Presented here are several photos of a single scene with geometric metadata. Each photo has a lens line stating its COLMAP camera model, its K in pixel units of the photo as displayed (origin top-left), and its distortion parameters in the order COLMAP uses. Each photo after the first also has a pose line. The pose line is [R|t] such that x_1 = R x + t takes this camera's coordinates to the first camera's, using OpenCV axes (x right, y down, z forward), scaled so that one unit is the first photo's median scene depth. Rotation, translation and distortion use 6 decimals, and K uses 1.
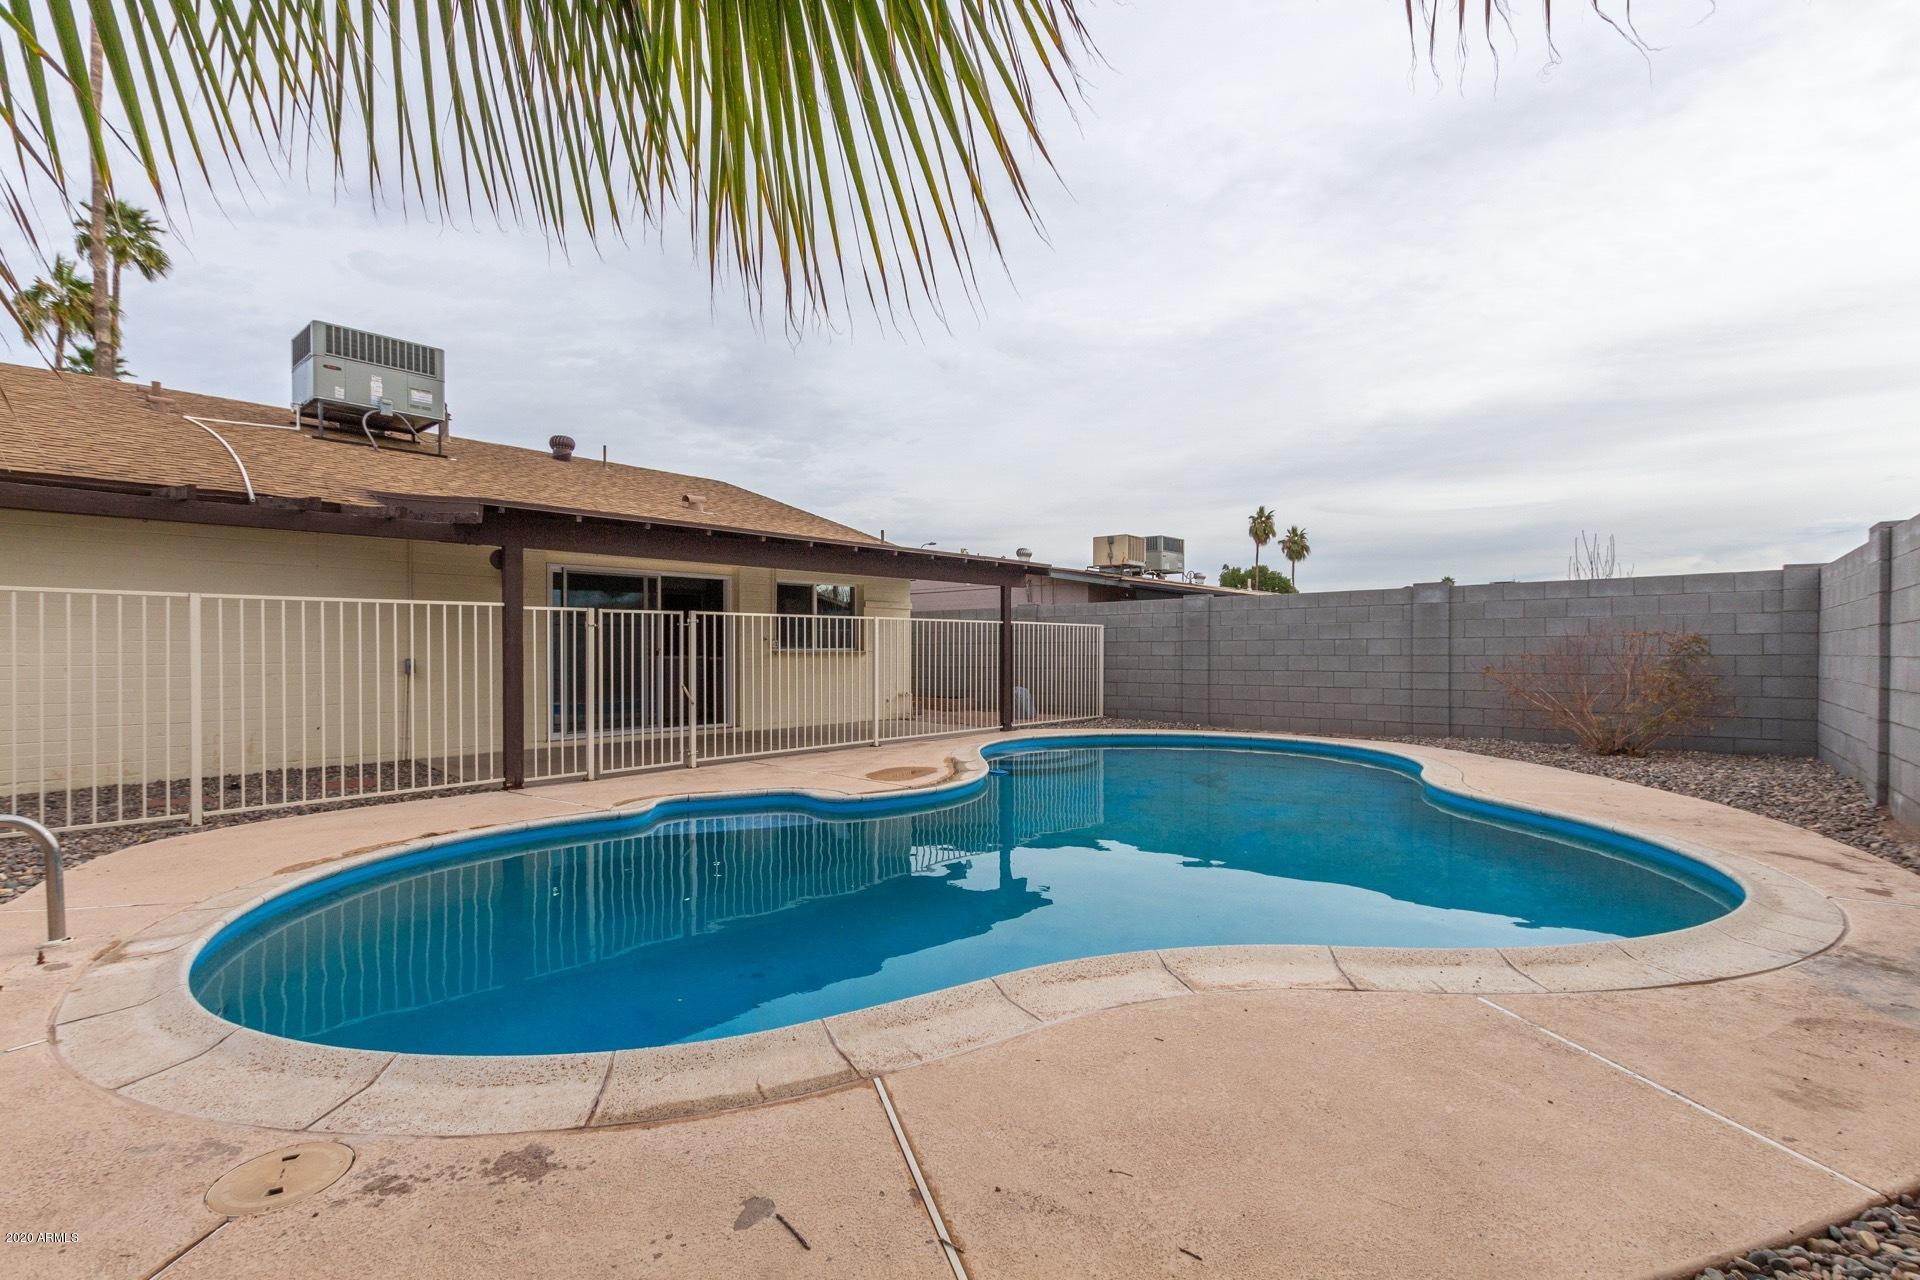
lens RADIAL K [[881.2, 0, 952.8], [0, 881.2, 634.3], [0, 0, 1]] dist [0.010840, -0.004527]
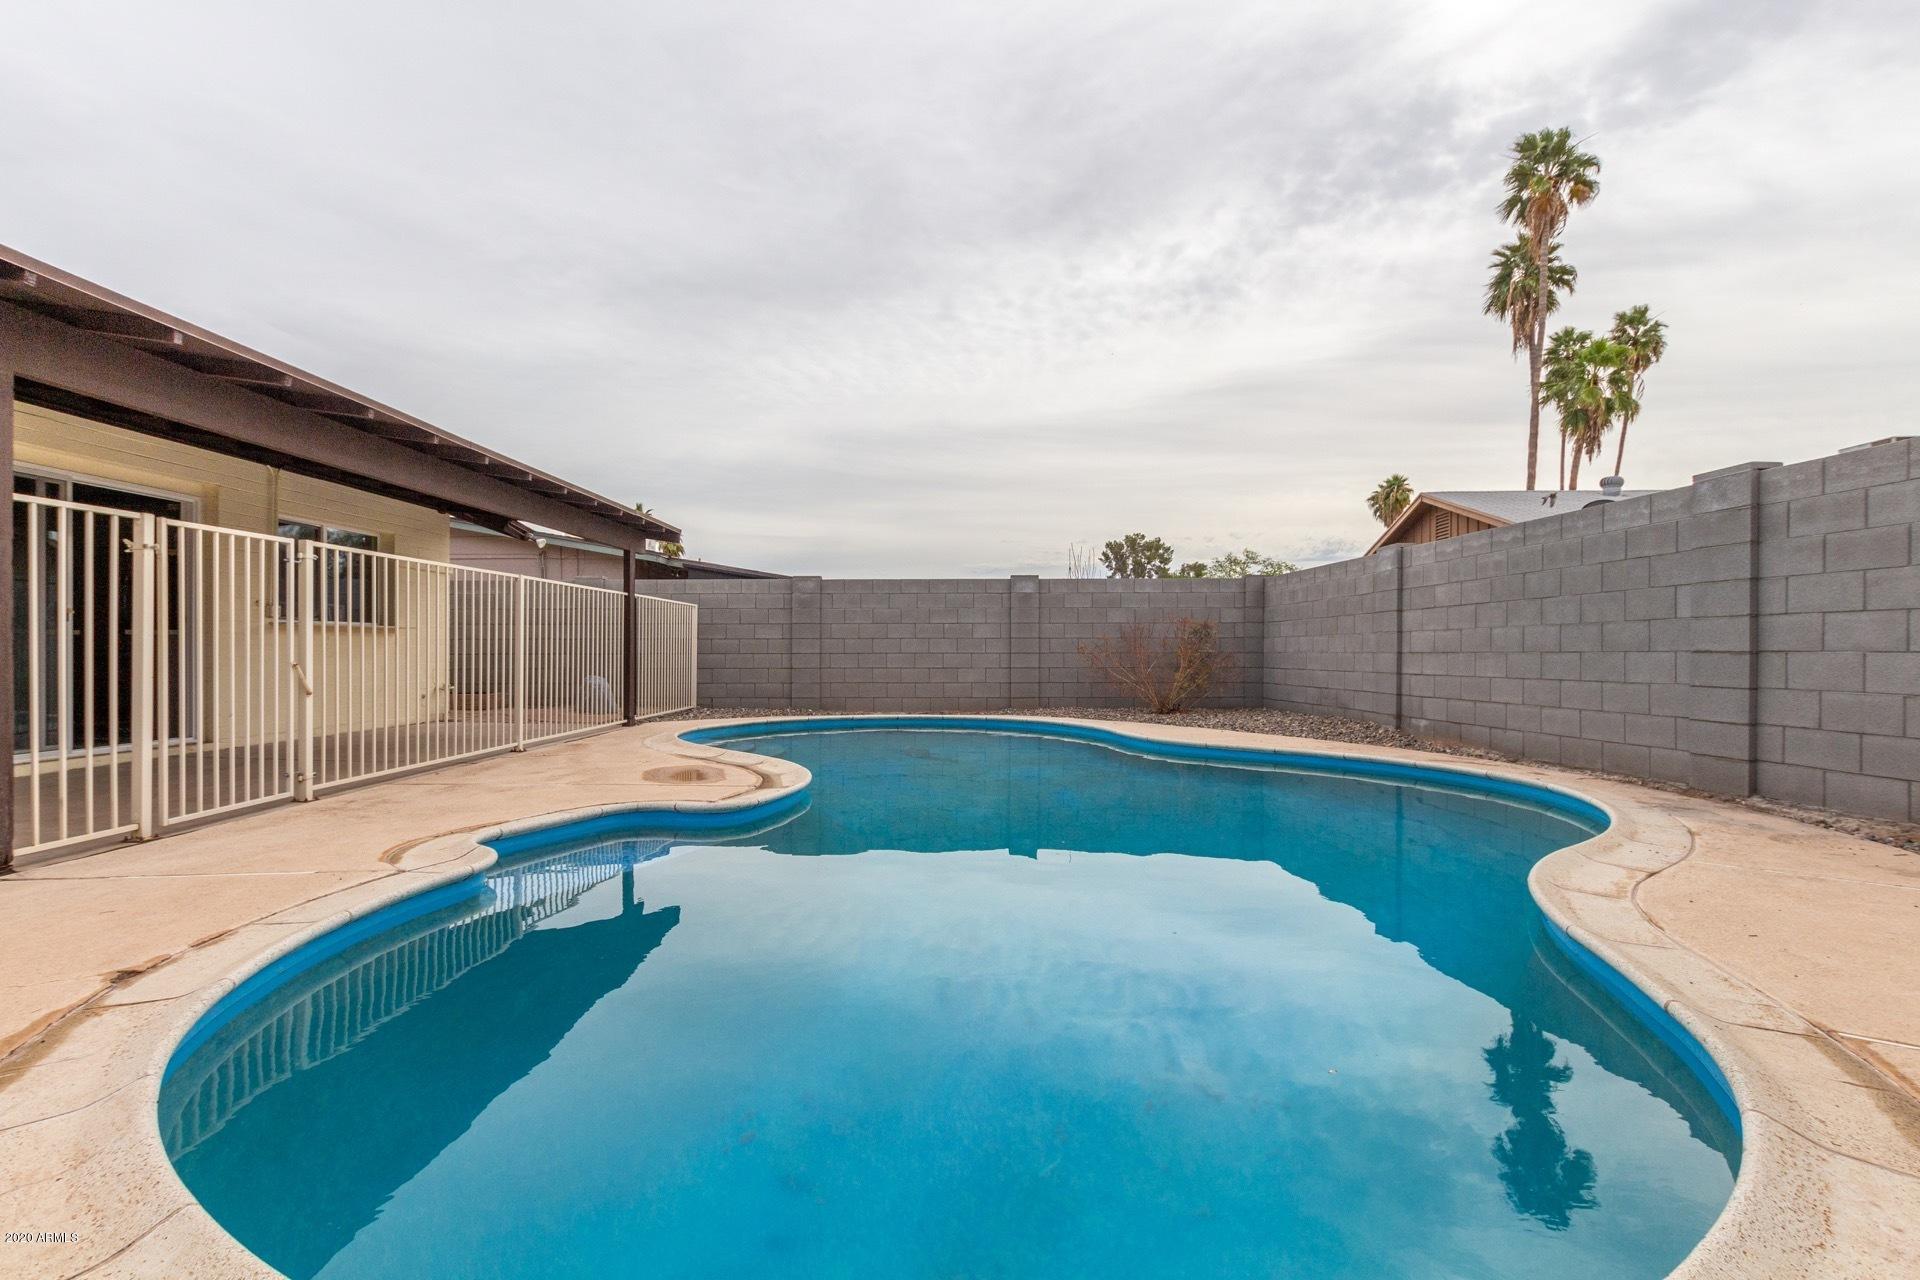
lens RADIAL K [[881.2, 0, 941.1], [0, 881.2, 631.7], [0, 0, 1]] dist [0.010840, -0.004527]
pose [[0.746331, 0.018456, 0.665319, -0.337821], [-0.014572, 0.999829, -0.011390, 0.033302], [-0.665416, -0.001195, 0.746472, 0.238269]]
